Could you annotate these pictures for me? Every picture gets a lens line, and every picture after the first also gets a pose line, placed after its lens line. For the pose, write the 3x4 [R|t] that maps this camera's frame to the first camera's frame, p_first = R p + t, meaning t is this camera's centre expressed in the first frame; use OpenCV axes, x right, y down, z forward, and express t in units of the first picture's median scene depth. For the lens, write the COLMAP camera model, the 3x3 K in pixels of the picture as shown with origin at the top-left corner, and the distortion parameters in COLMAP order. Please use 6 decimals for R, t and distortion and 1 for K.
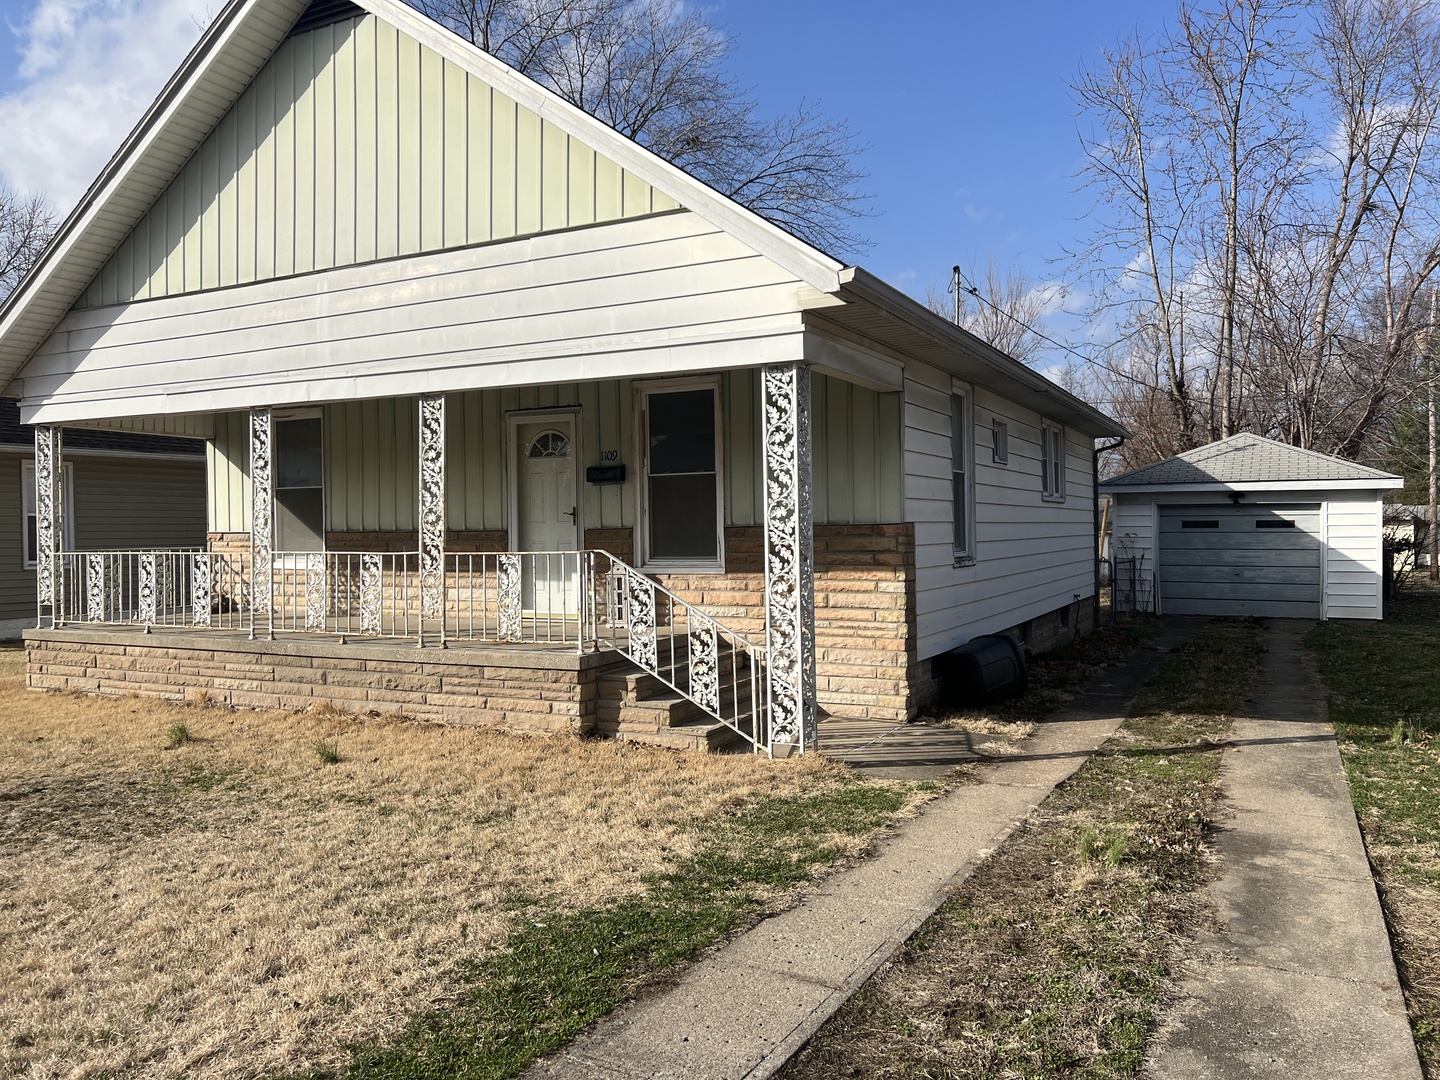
lens RADIAL K [[1081.4, 0, 732.9], [0, 1081.4, 541.7], [0, 0, 1]] dist [0.065937, -0.064709]
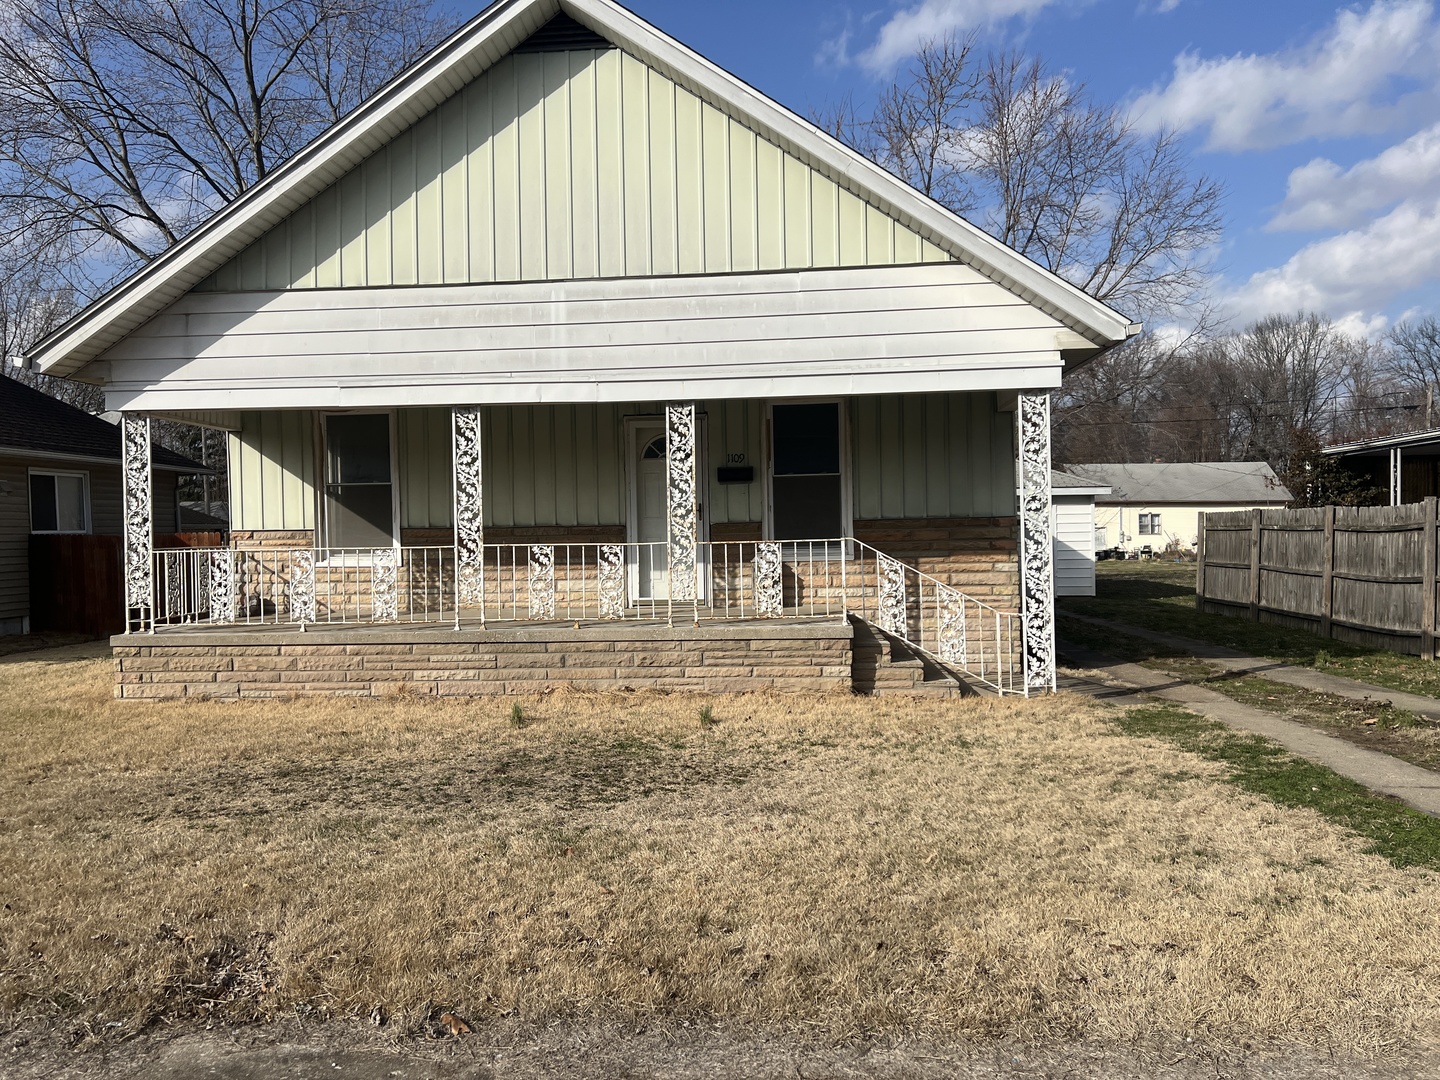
lens RADIAL K [[1081.4, 0, 718.4], [0, 1081.4, 547.3], [0, 0, 1]] dist [0.065937, -0.064709]
pose [[0.924473, -0.011631, 0.381070, -0.560999], [0.011790, 0.999929, 0.001918, 0.011224], [-0.381065, 0.002720, 0.924544, -0.035887]]
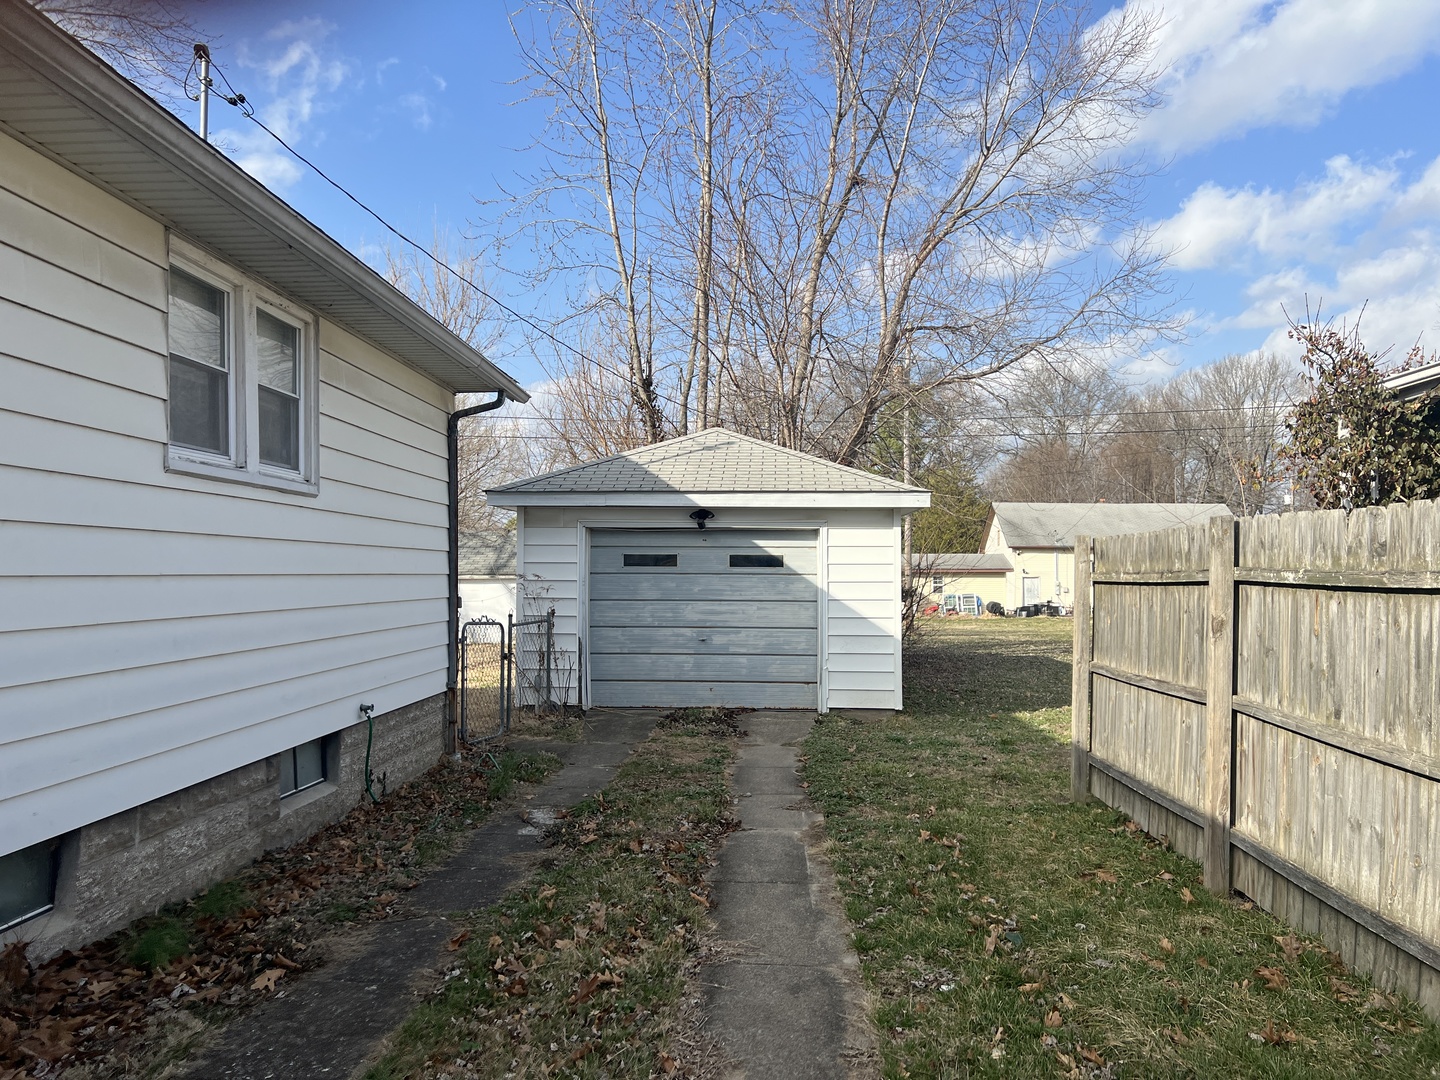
lens RADIAL K [[1081.4, 0, 717.1], [0, 1081.4, 534.9], [0, 0, 1]] dist [0.065937, -0.064709]
pose [[0.912585, 0.023101, 0.408234, 0.413203], [-0.002789, 0.998731, -0.050282, 0.000994], [-0.408877, 0.044748, 0.911492, 0.827788]]
